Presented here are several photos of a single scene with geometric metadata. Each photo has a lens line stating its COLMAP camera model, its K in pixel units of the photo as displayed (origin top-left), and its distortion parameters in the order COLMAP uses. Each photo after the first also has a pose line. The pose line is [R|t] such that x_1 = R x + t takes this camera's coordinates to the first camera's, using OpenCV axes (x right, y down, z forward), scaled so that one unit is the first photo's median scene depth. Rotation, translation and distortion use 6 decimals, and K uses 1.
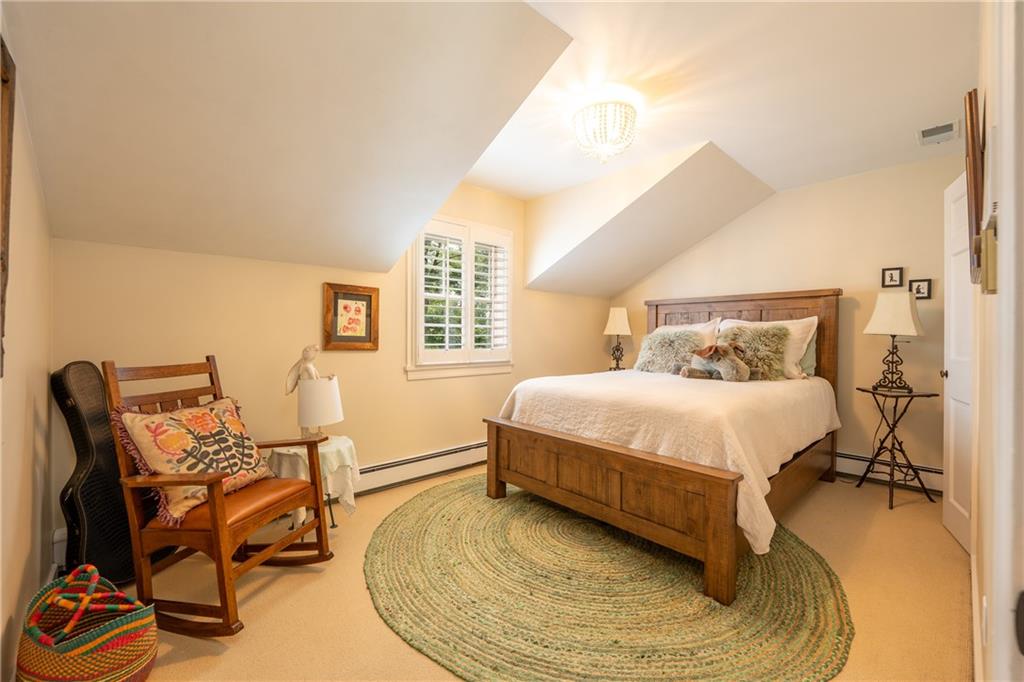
lens RADIAL K [[423.6, 0, 508.9], [0, 423.6, 335.8], [0, 0, 1]] dist [-0.011355, -0.000370]
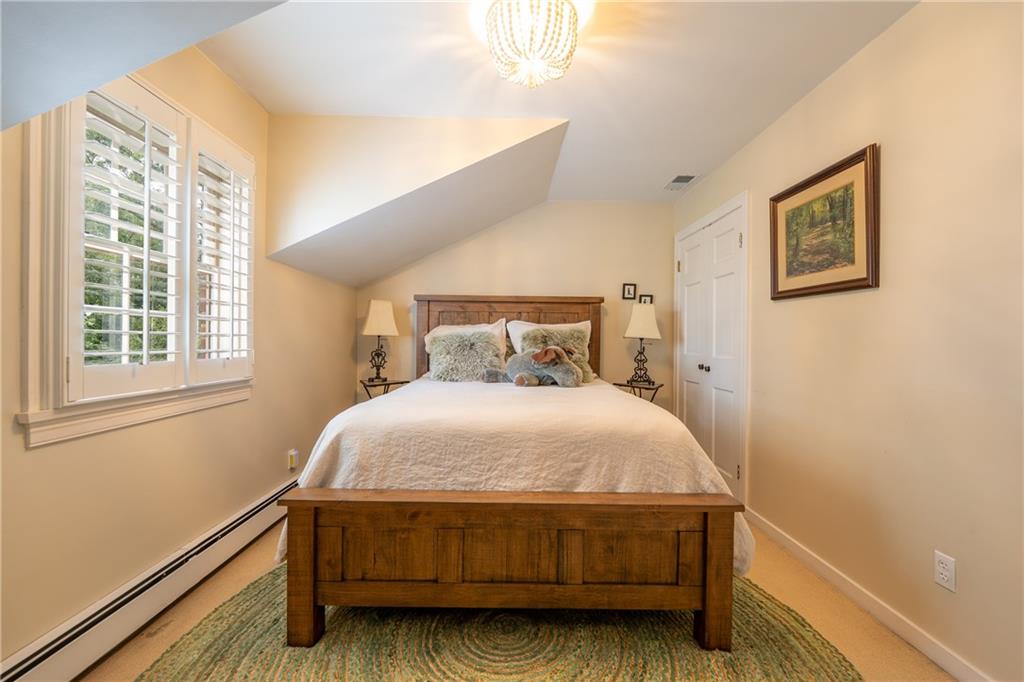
lens RADIAL K [[423.6, 0, 512.1], [0, 423.6, 342.5], [0, 0, 1]] dist [-0.011355, -0.000370]
pose [[0.661043, -0.001208, 0.750347, -0.256713], [-0.008500, 0.999922, 0.009098, 0.002309], [-0.750300, -0.012392, 0.660982, 0.466186]]
